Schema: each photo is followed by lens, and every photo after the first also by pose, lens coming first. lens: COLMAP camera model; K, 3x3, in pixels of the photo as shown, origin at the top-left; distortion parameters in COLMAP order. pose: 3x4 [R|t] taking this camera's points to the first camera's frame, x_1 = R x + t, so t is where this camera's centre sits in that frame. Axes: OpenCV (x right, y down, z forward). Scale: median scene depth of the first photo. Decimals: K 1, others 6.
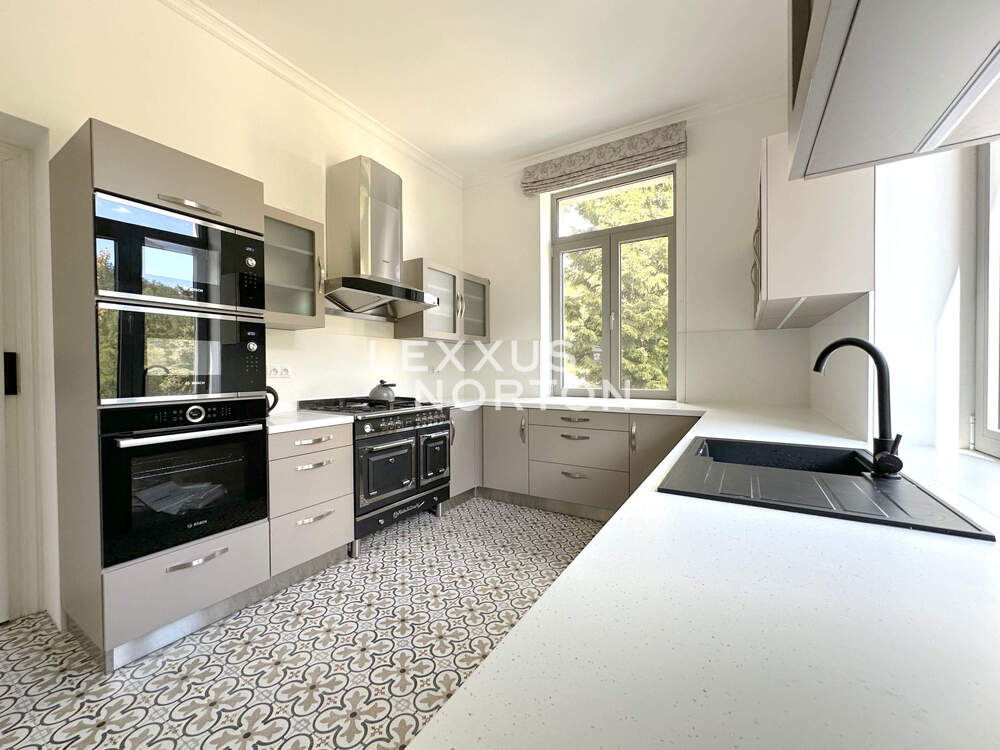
lens RADIAL K [[400.4, 0, 501.4], [0, 400.4, 373.9], [0, 0, 1]] dist [0.000461, 0.000438]
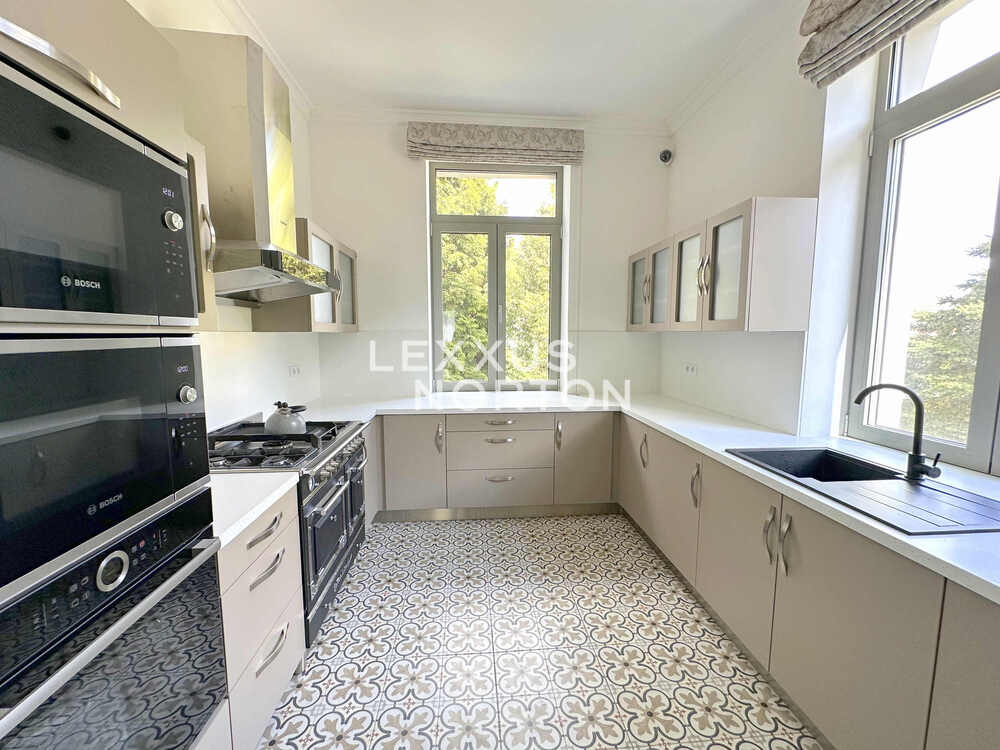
lens RADIAL K [[400.4, 0, 499.2], [0, 400.4, 374.9], [0, 0, 1]] dist [0.000461, 0.000438]
pose [[0.813636, -0.051793, 0.579062, -0.351314], [-0.000266, 0.995990, 0.089459, -0.081710], [-0.581374, -0.072941, 0.810360, 0.218793]]
